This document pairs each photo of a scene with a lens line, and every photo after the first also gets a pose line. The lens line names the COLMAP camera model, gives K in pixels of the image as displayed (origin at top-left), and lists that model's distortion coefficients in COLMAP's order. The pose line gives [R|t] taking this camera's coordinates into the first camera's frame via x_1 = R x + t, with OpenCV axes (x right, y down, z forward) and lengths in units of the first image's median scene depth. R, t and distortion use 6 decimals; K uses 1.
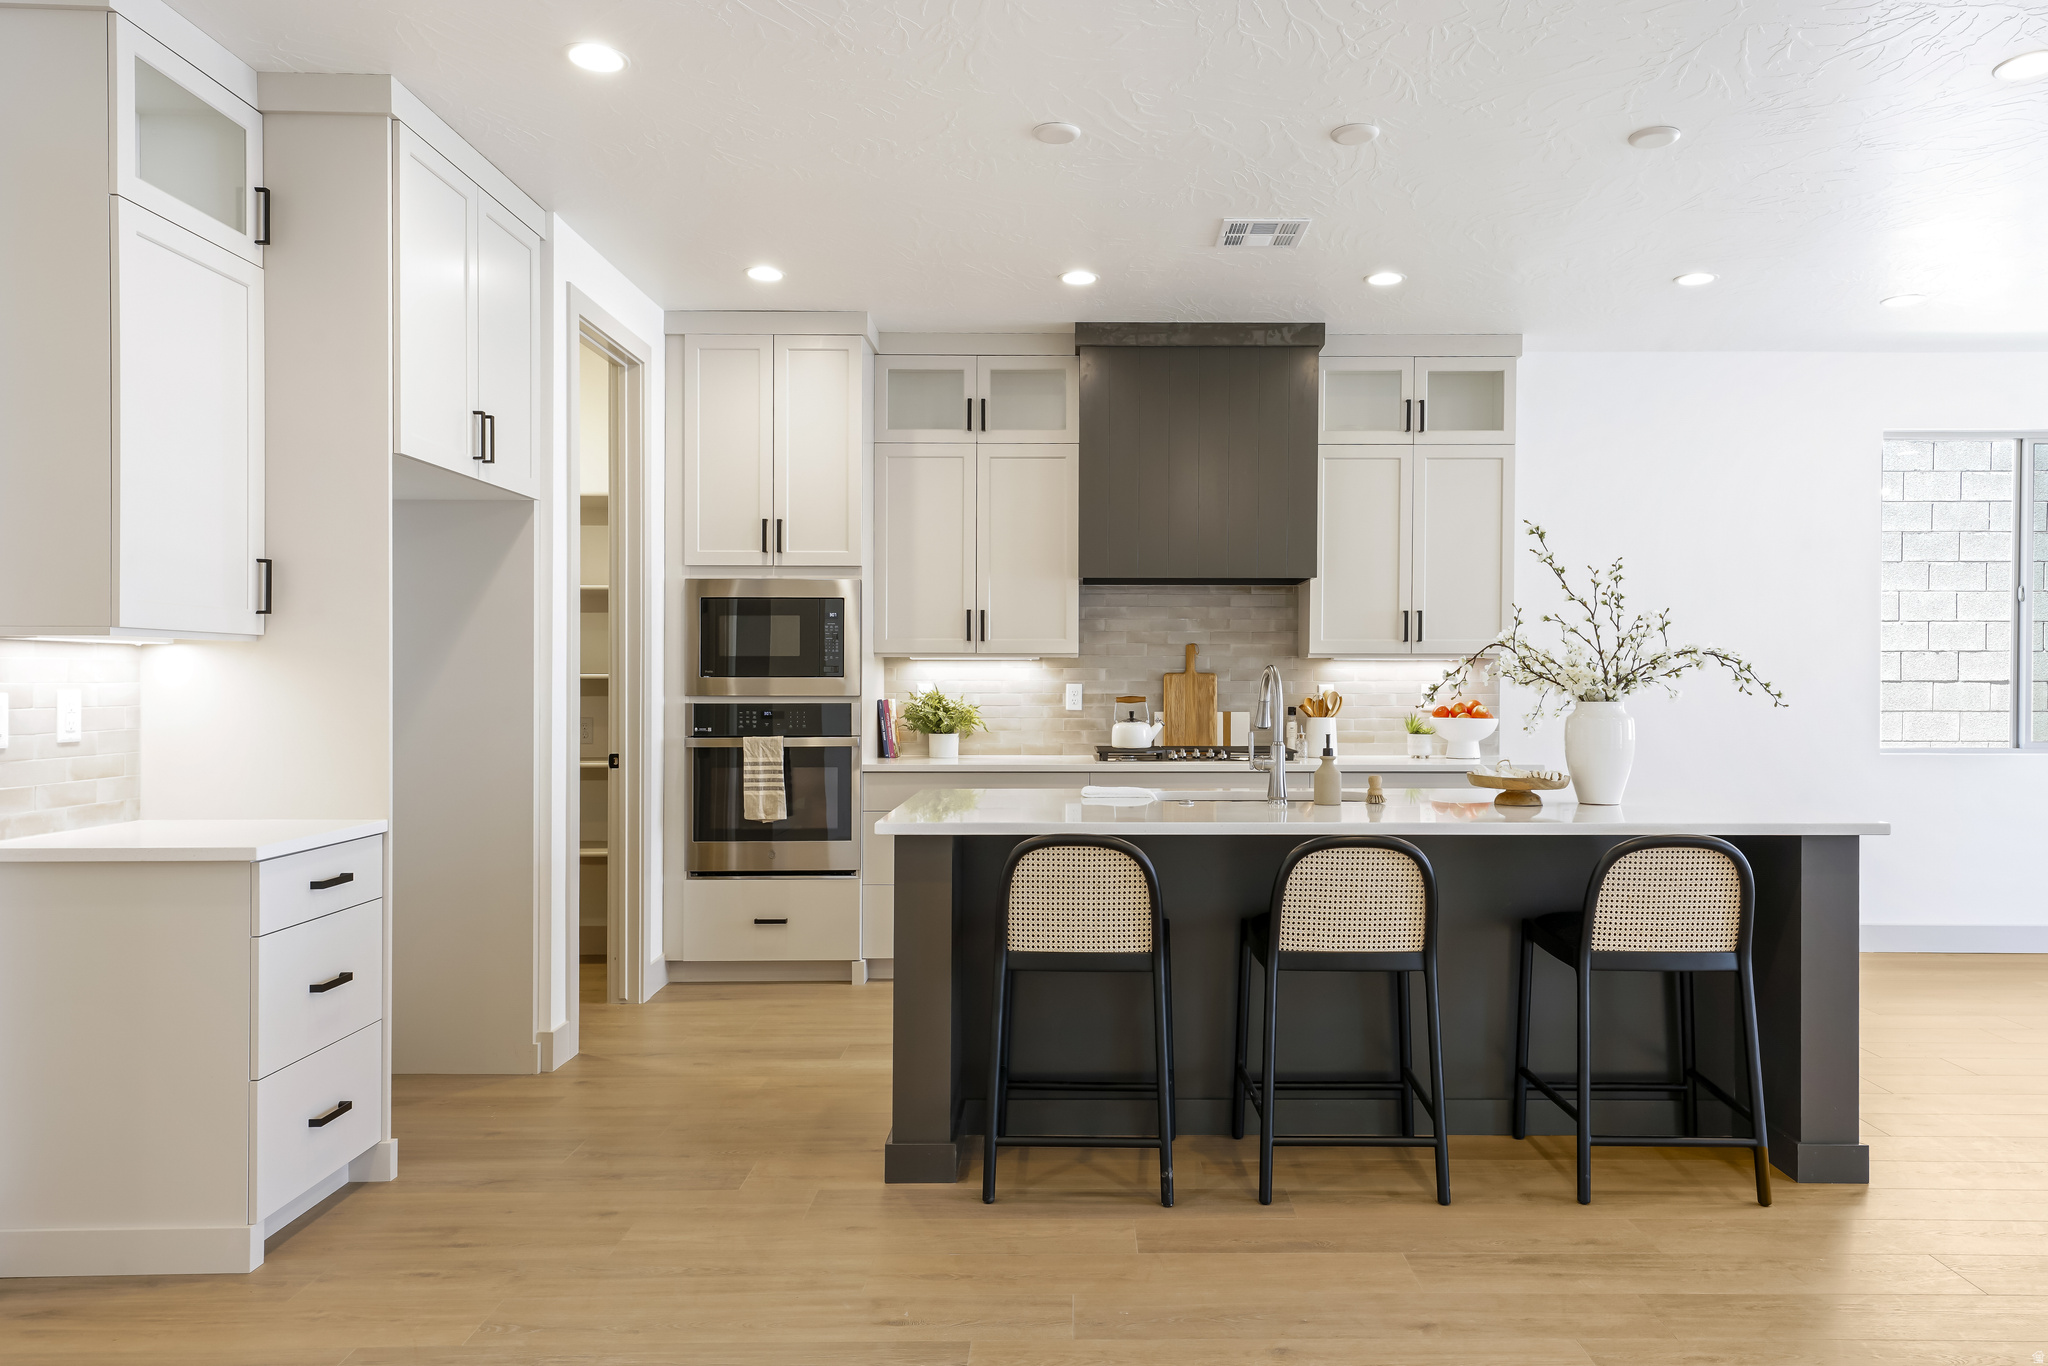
lens RADIAL K [[1414.0, 0, 1029.1], [0, 1414.0, 673.1], [0, 0, 1]] dist [0.057020, -0.062986]
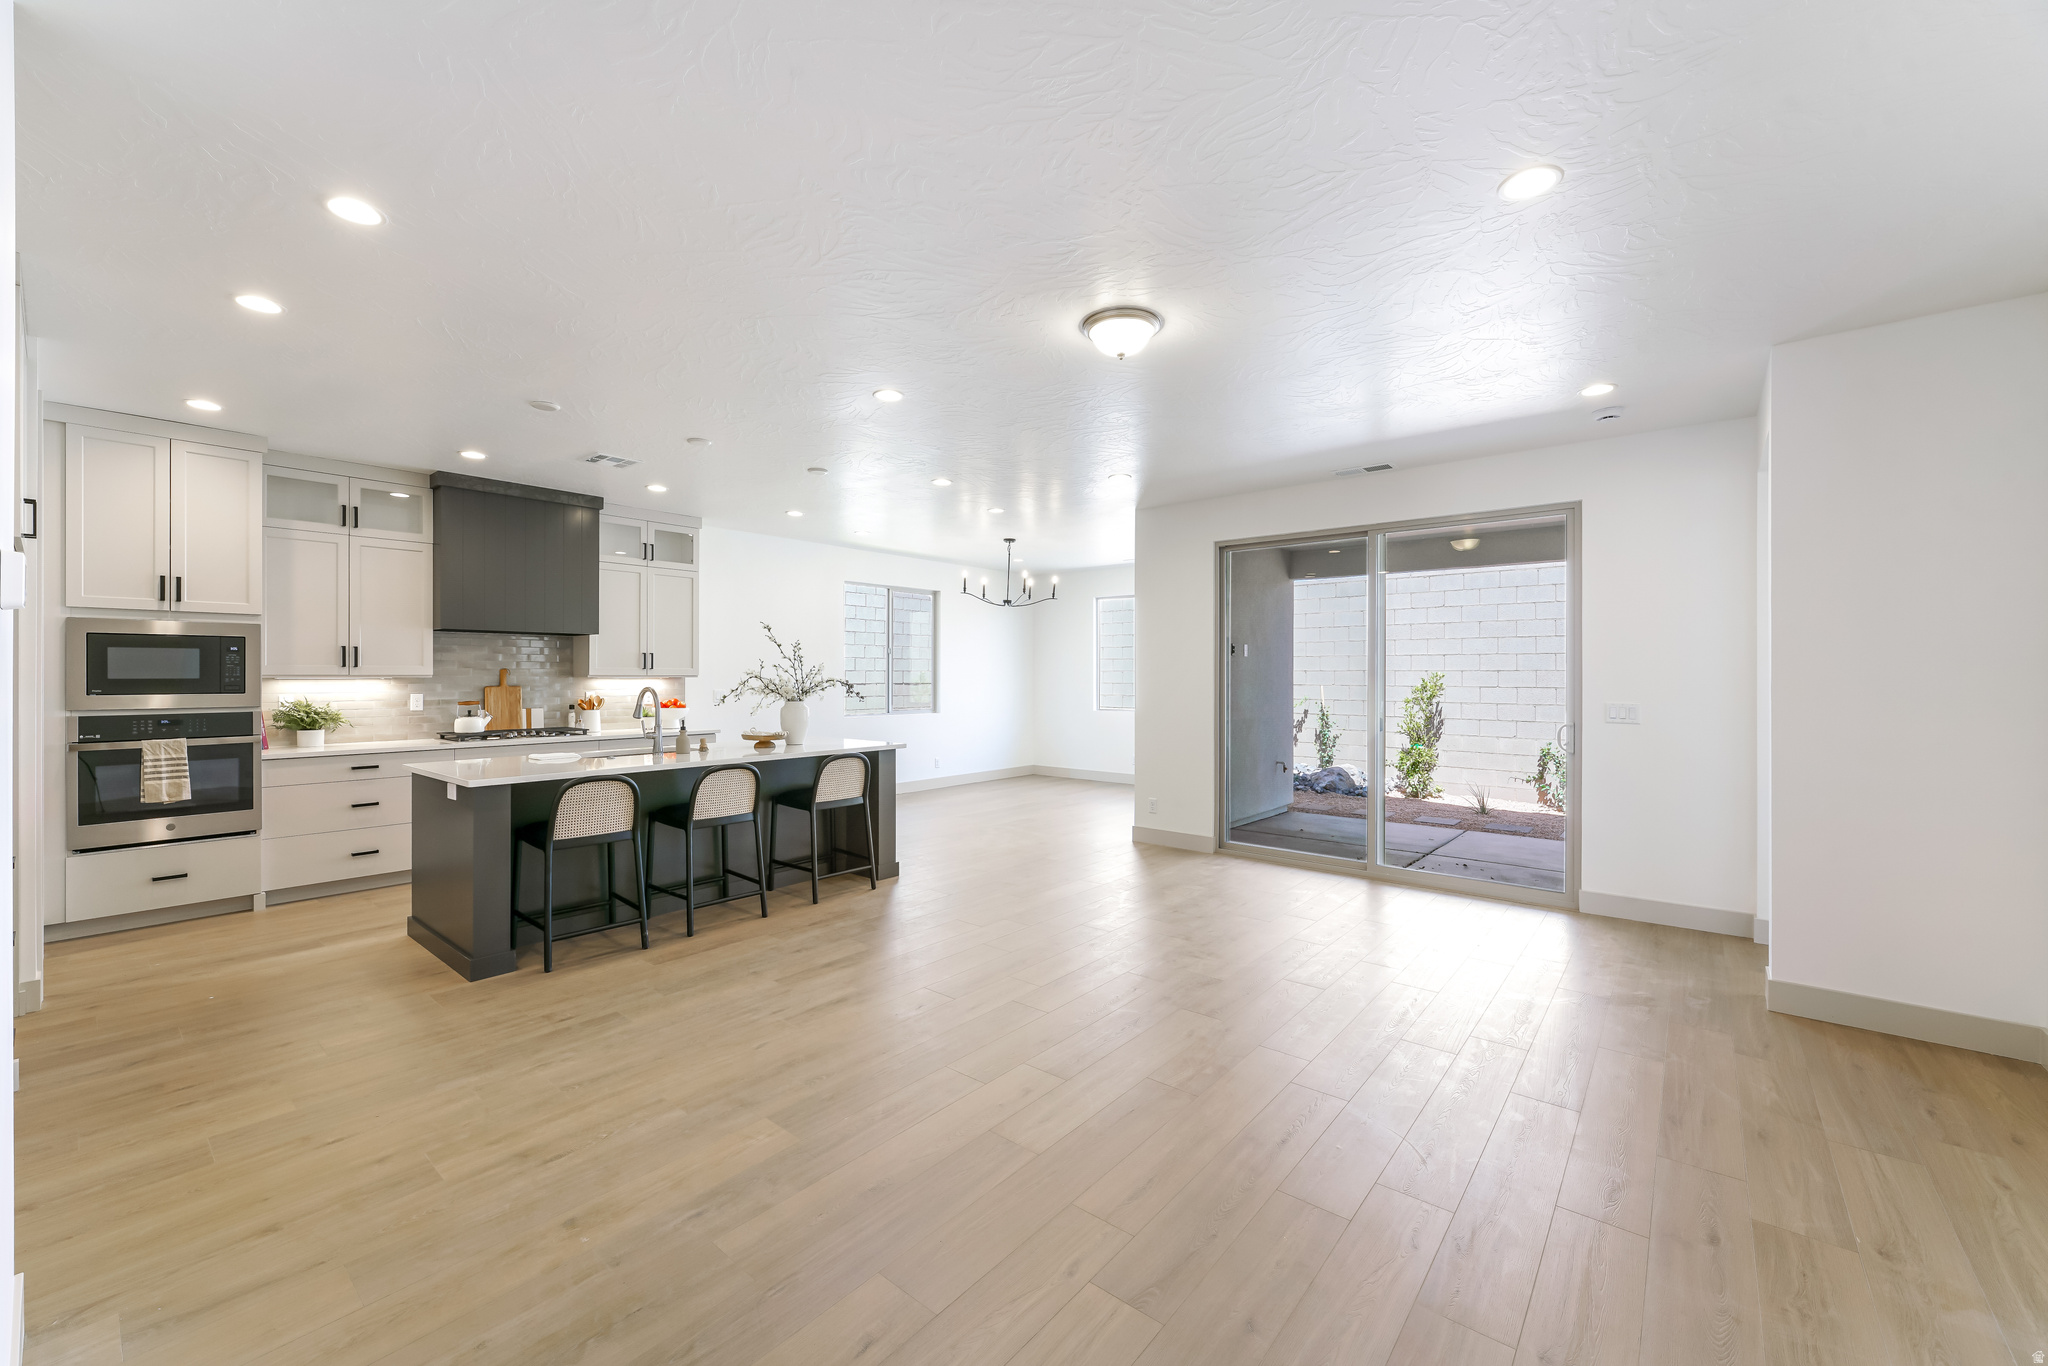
lens RADIAL K [[826.6, 0, 1015.7], [0, 826.6, 659.8], [0, 0, 1]] dist [-0.000504, -0.000114]
pose [[0.662269, 0.010819, 0.749188, -0.239966], [0.001308, 0.999878, -0.015595, -0.016784], [-0.749265, 0.011308, 0.662174, -0.115244]]
